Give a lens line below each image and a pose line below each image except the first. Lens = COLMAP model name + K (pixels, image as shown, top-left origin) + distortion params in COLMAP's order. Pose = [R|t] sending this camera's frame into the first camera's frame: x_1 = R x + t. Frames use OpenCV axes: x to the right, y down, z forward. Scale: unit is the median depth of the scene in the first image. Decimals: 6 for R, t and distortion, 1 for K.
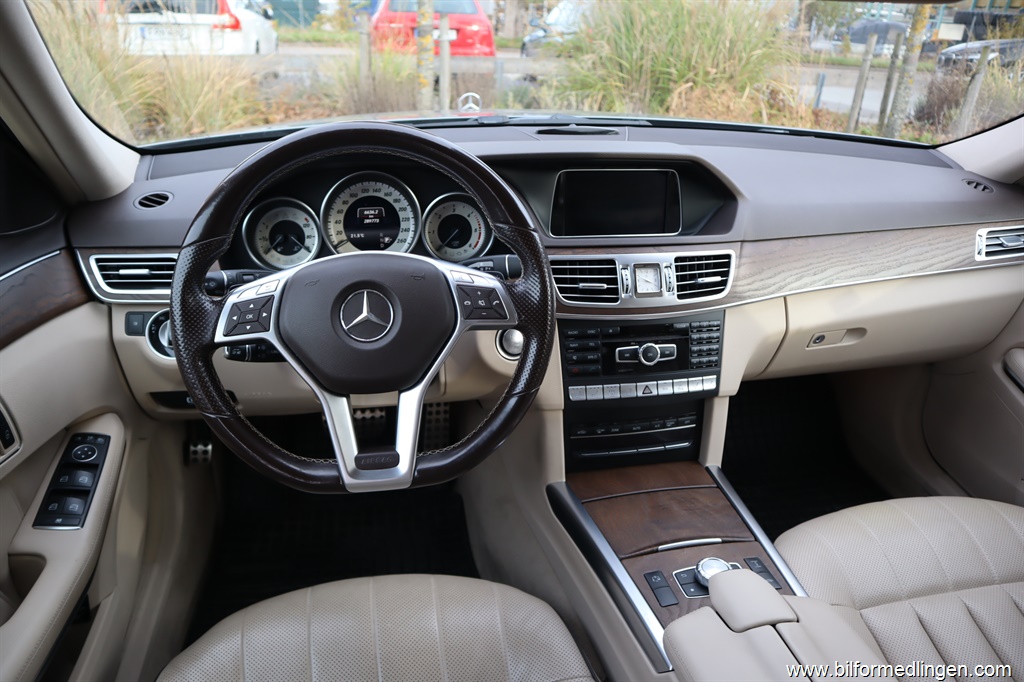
lens RADIAL K [[709.2, 0, 509.2], [0, 709.2, 337.0], [0, 0, 1]] dist [-0.121869, 0.065952]
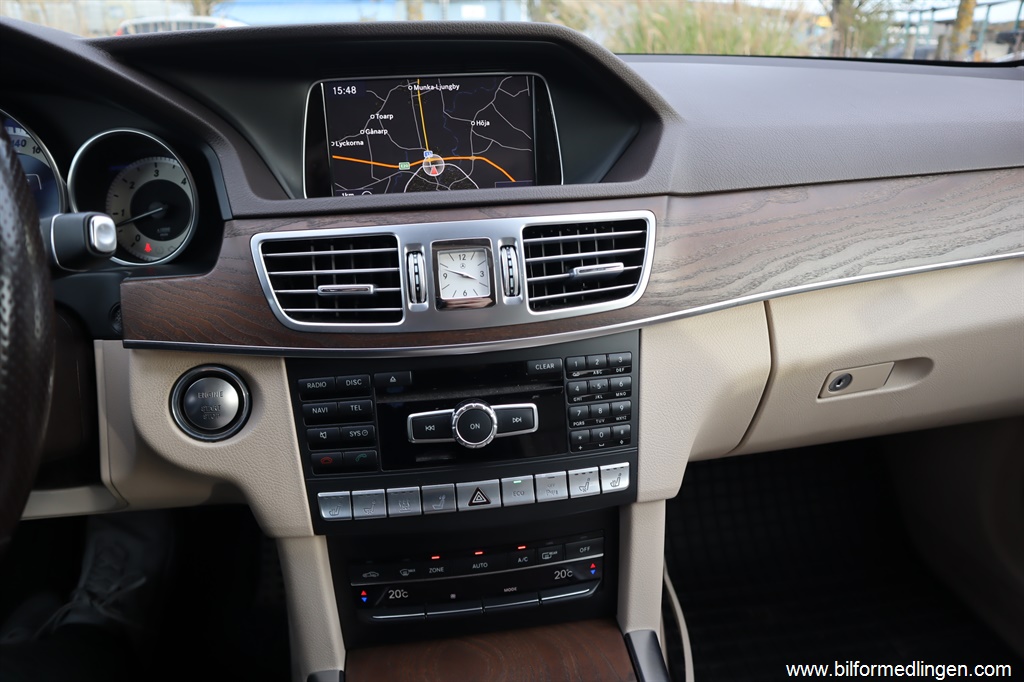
lens RADIAL K [[714.9, 0, 509.4], [0, 714.9, 322.9], [0, 0, 1]] dist [-0.142333, 0.093492]
pose [[0.996967, -0.031688, -0.071086, 0.253092], [0.026002, 0.996493, -0.079534, -0.006181], [0.073357, 0.077444, 0.994294, 0.492238]]
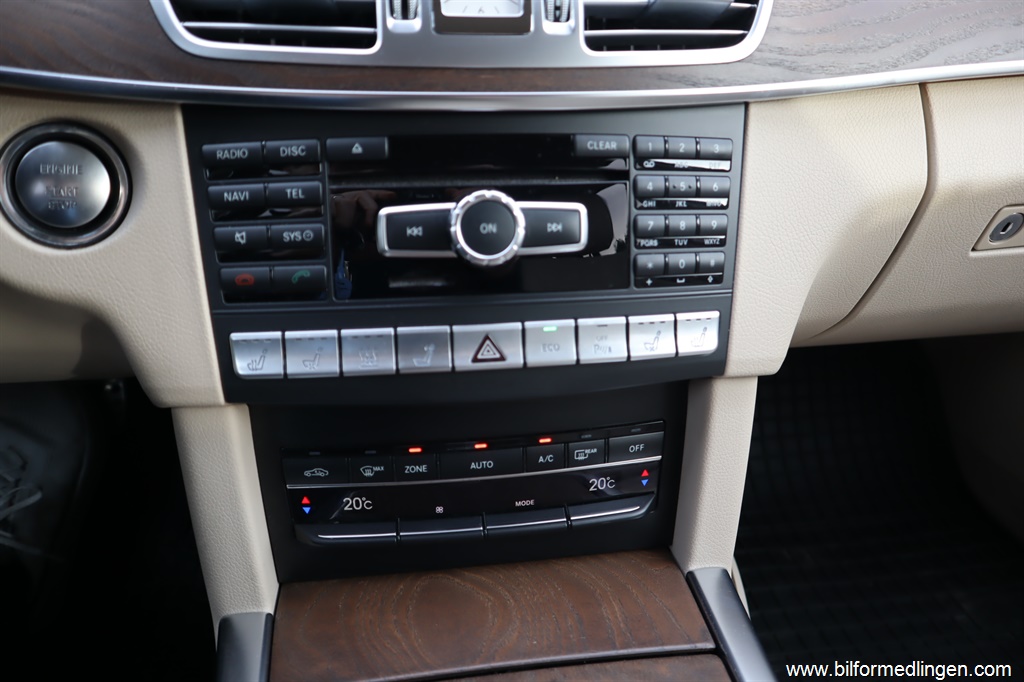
lens RADIAL K [[709.2, 0, 509.2], [0, 709.2, 337.0], [0, 0, 1]] dist [-0.121869, 0.065952]
pose [[0.998769, 0.015157, -0.047233, 0.216778], [-0.014589, 0.999817, 0.012356, 0.065144], [0.047411, -0.011652, 0.998807, 0.681063]]
